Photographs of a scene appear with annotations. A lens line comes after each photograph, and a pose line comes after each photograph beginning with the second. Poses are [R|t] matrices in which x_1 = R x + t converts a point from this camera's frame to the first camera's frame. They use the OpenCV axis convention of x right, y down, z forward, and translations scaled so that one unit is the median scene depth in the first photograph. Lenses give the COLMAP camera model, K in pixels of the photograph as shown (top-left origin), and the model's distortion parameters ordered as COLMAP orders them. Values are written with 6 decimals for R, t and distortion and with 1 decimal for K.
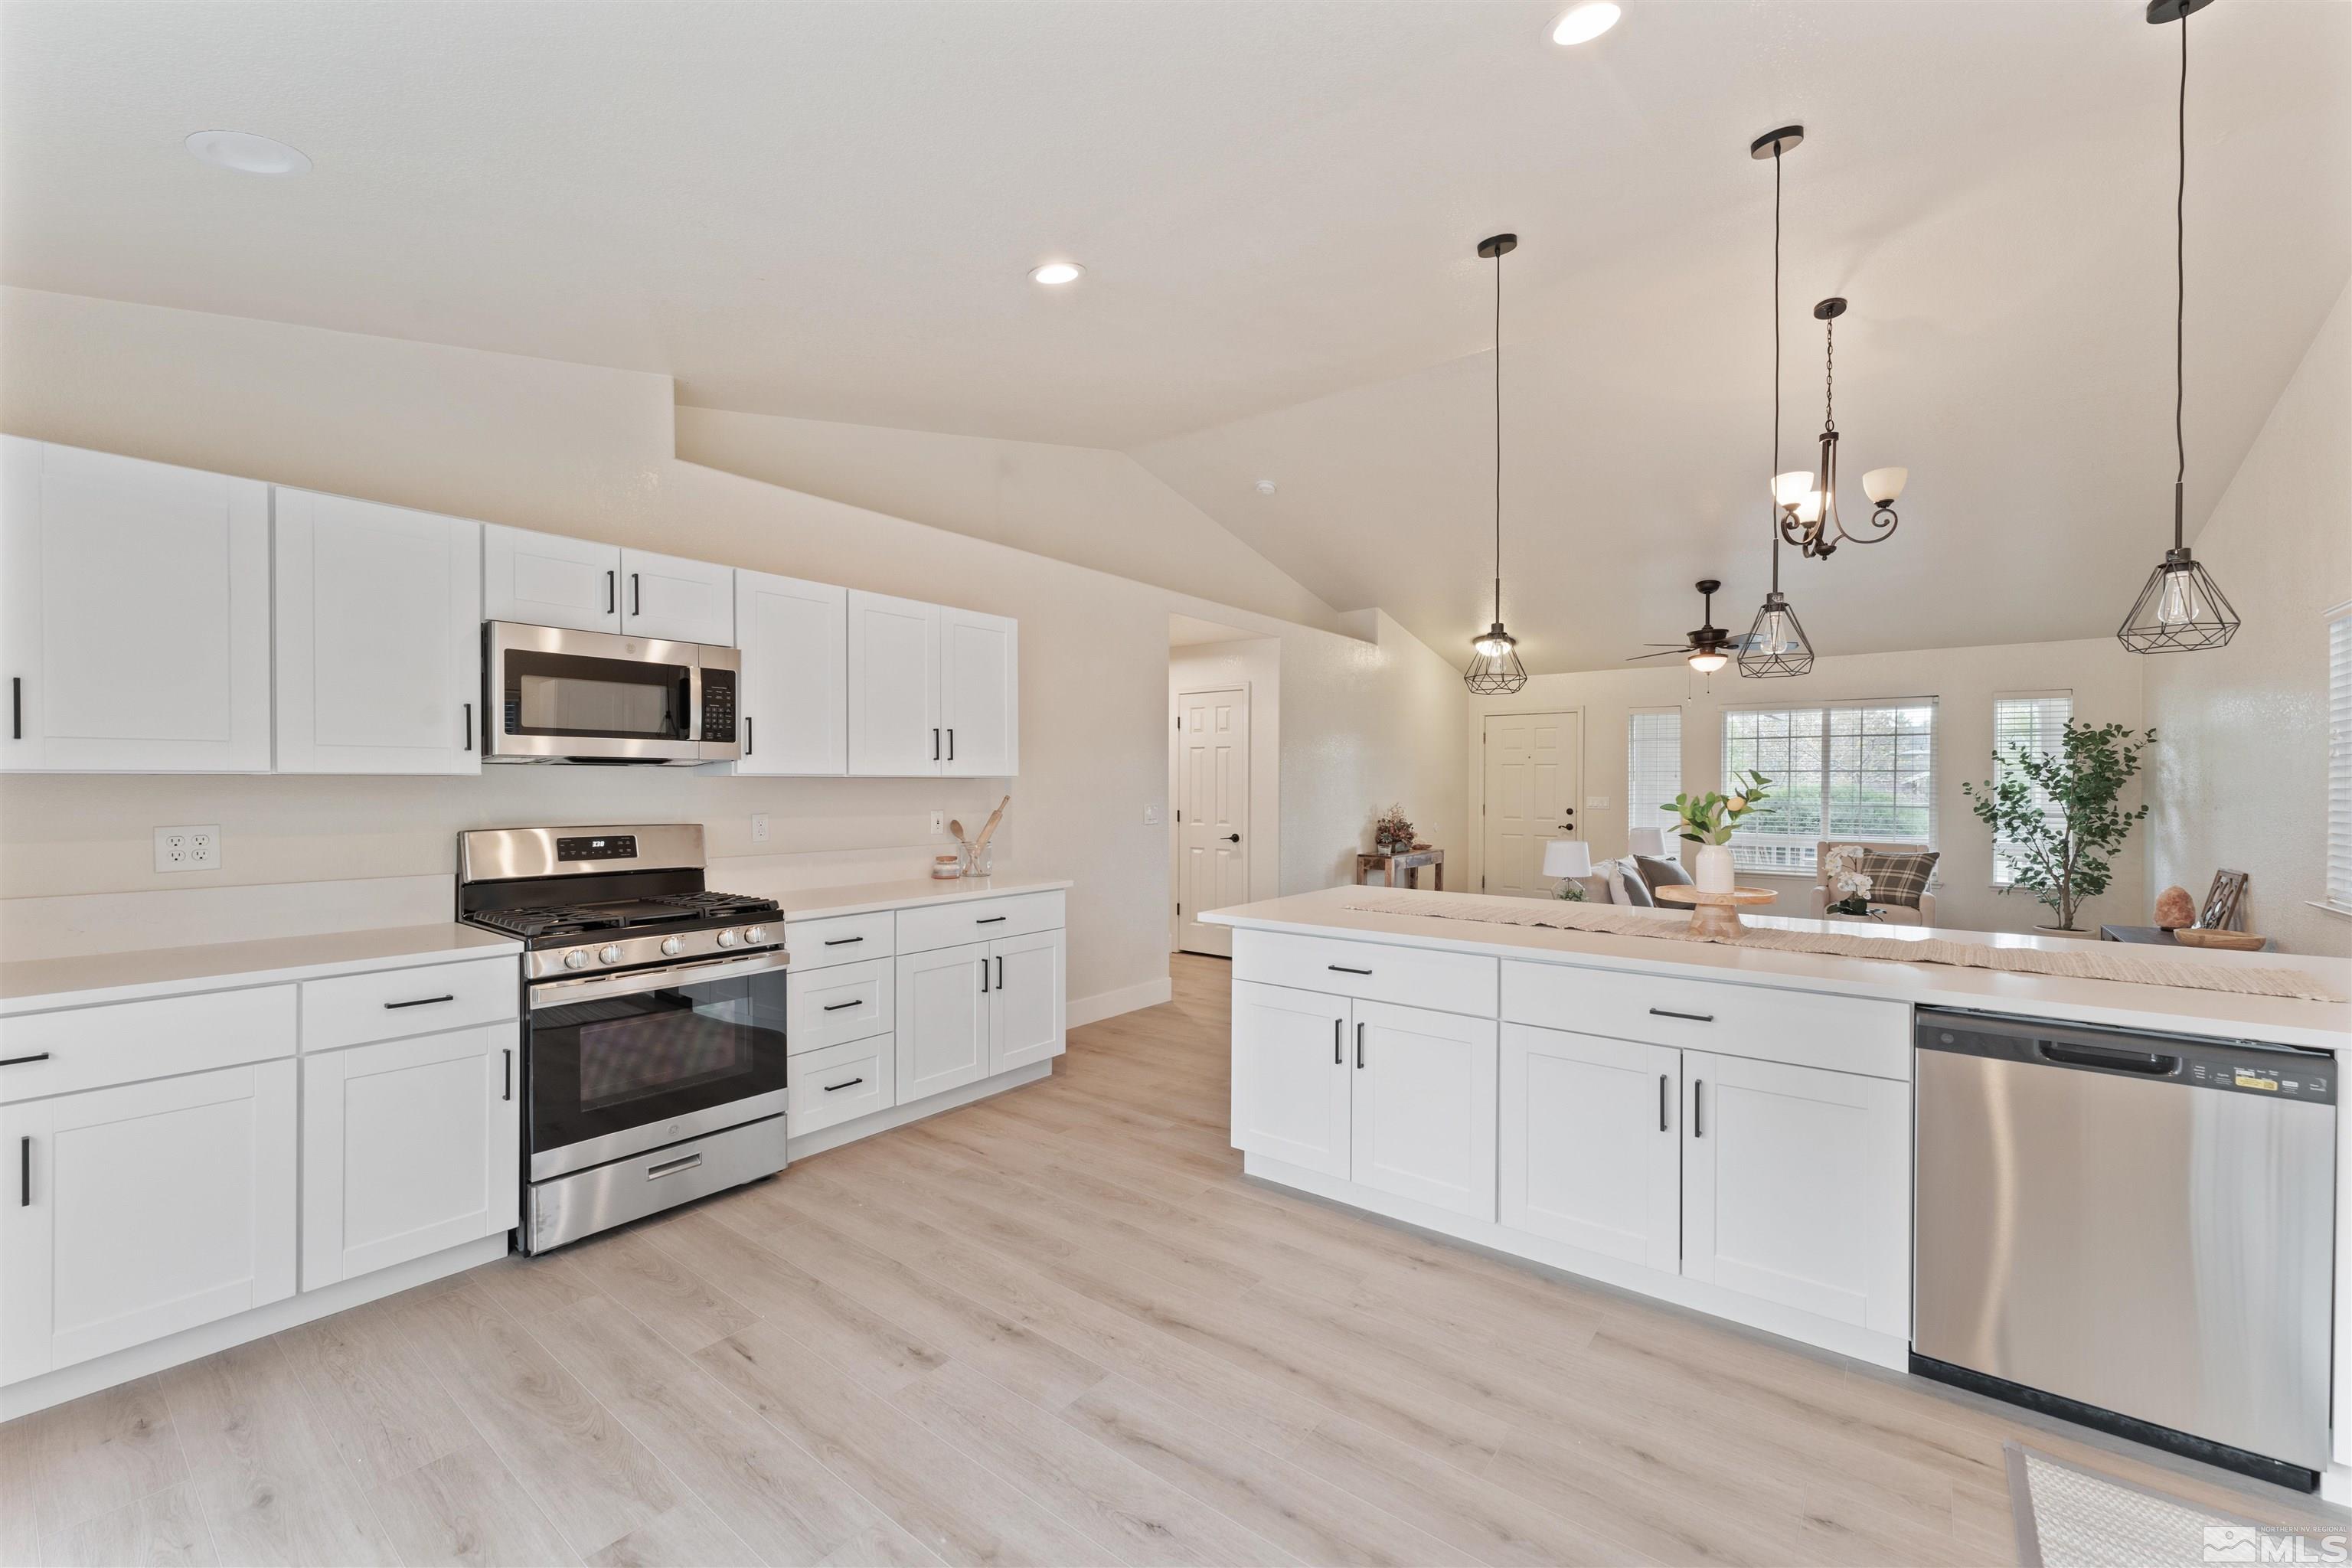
lens RADIAL K [[943.4, 0, 1176.4], [0, 943.4, 789.8], [0, 0, 1]] dist [-0.000556, -0.000075]
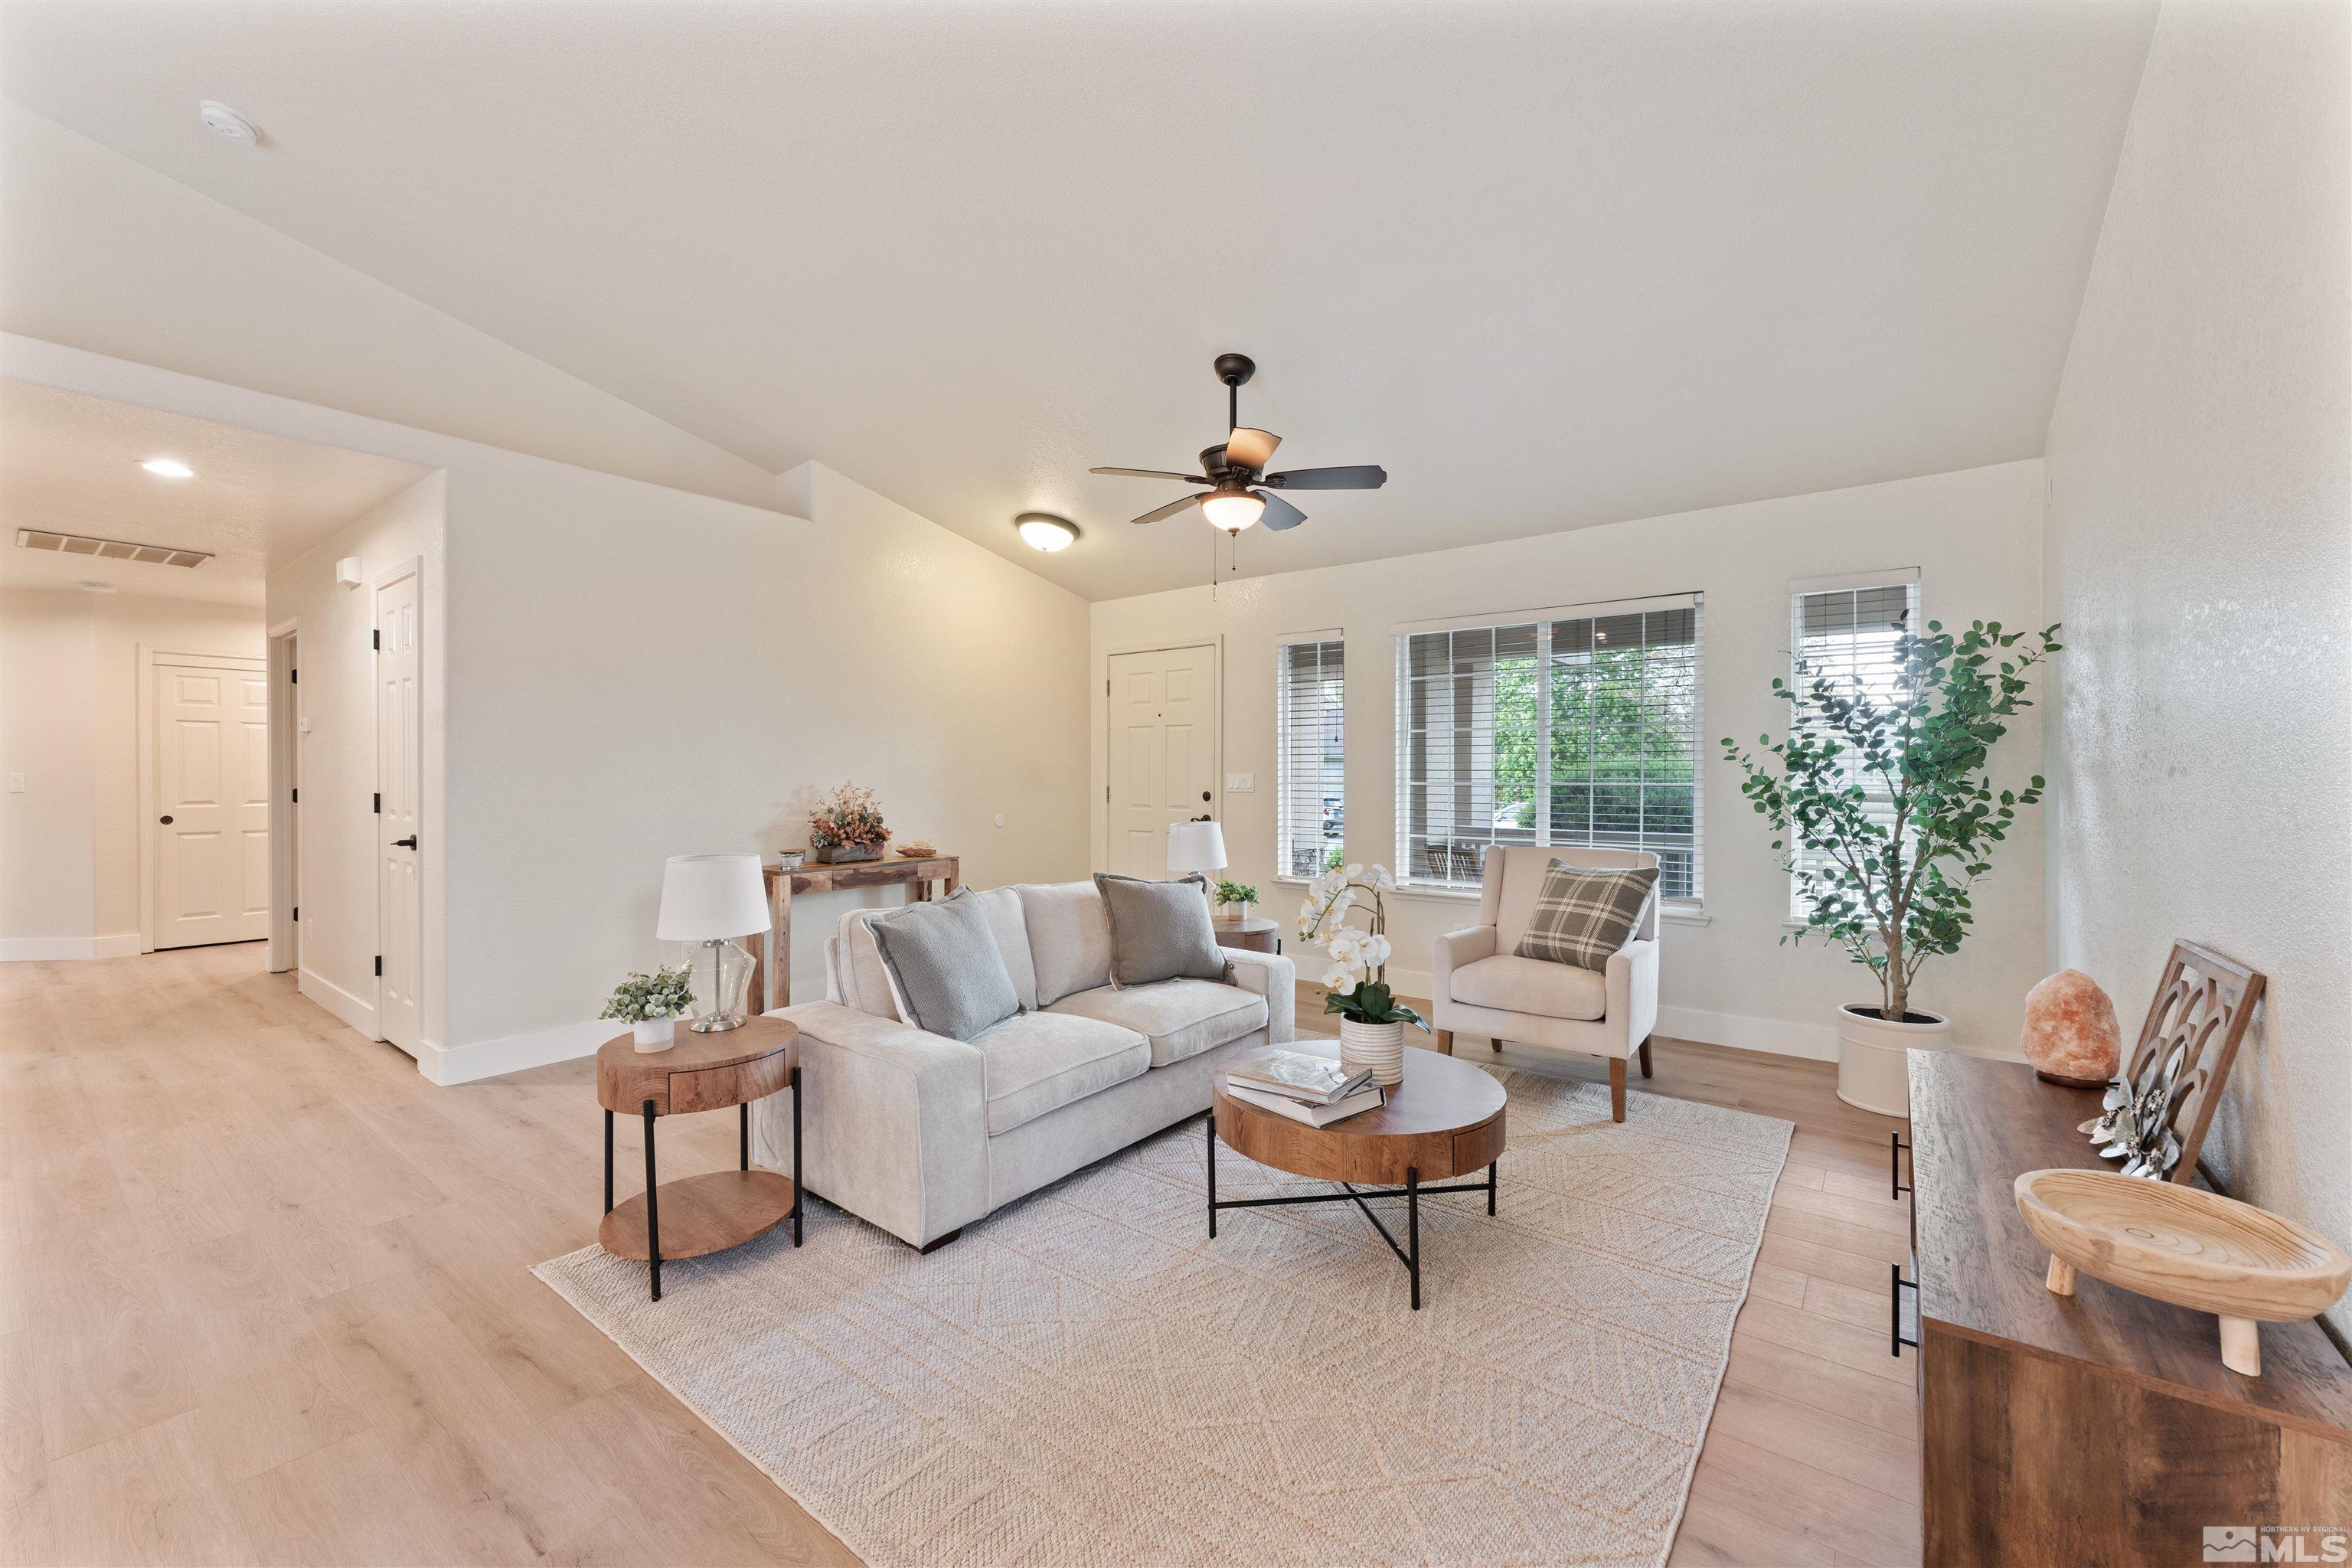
lens RADIAL K [[932.0, 0, 1176.7], [0, 932.0, 781.3], [0, 0, 1]] dist [-0.002179, 0.000039]
pose [[0.999988, -0.001589, 0.004598, 0.770313], [0.001589, 0.999999, -0.000096, 0.025003], [-0.004598, 0.000104, 0.999989, 0.690105]]
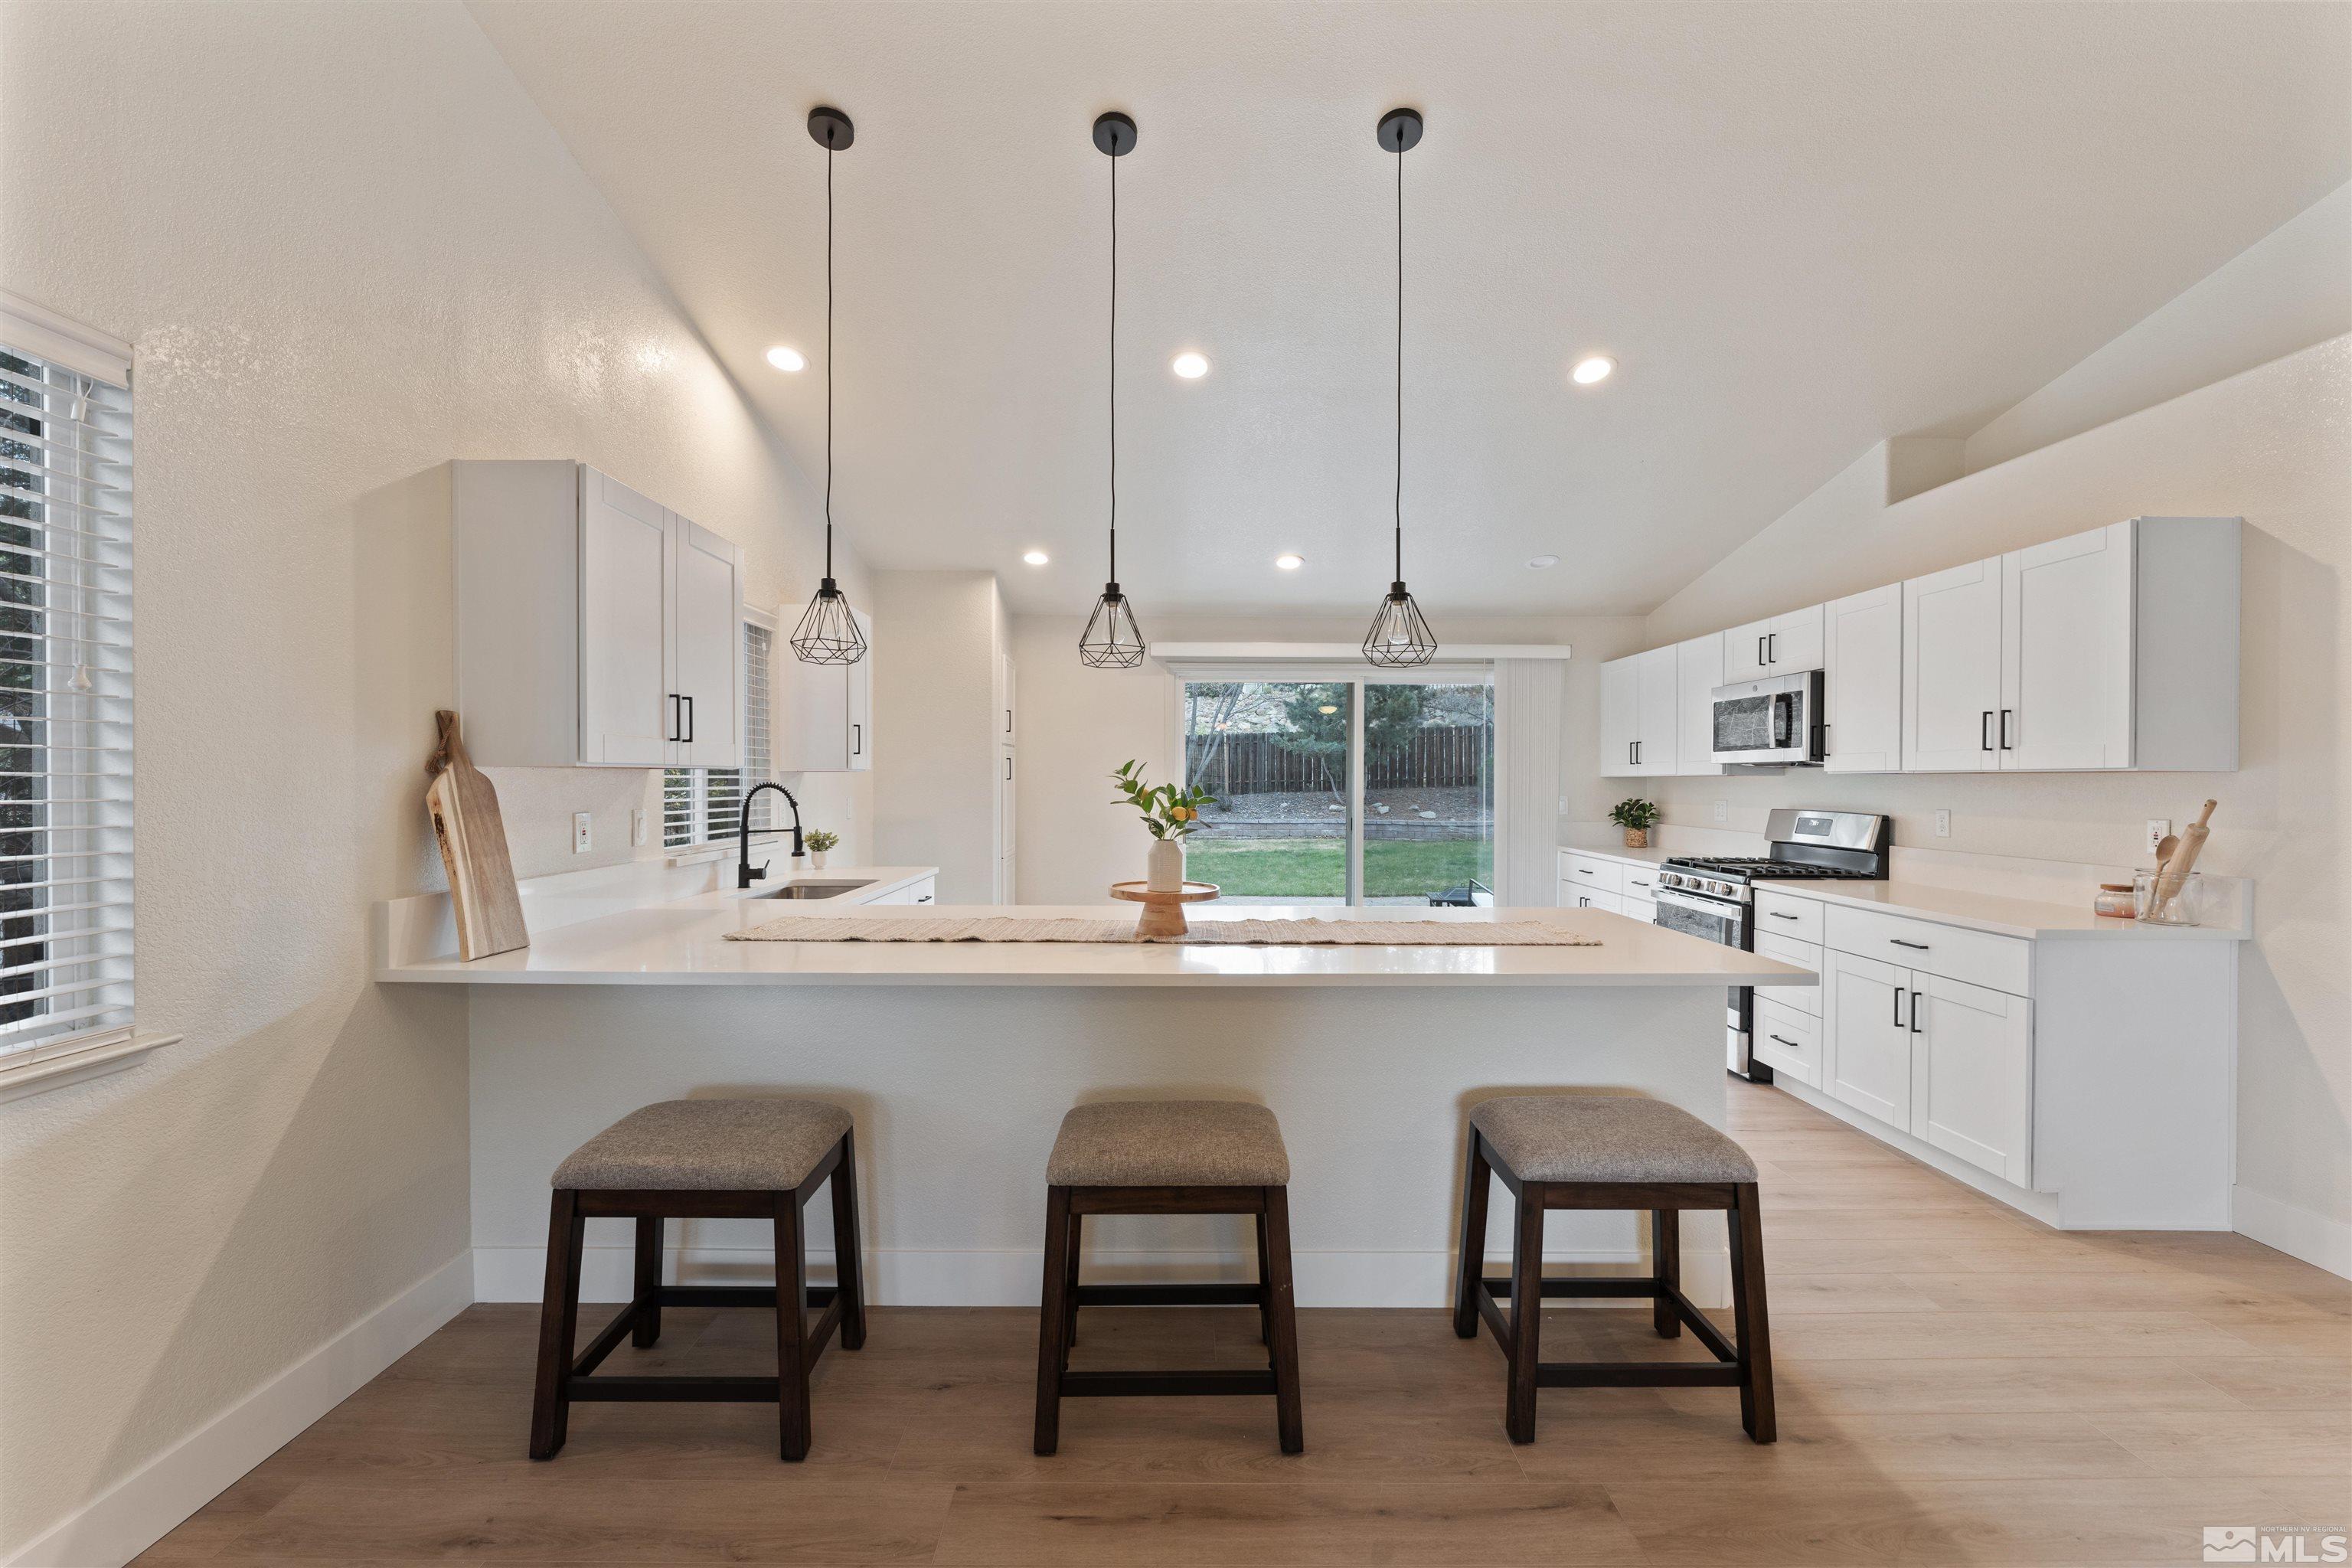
lens RADIAL K [[960.5, 0, 1168.2], [0, 960.5, 781.2], [0, 0, 1]] dist [-0.003507, -0.000224]
pose [[-0.788469, -0.002625, -0.615069, 0.697630], [-0.007672, 0.999955, 0.005568, -0.003702], [0.615027, 0.009109, -0.788454, 1.055141]]
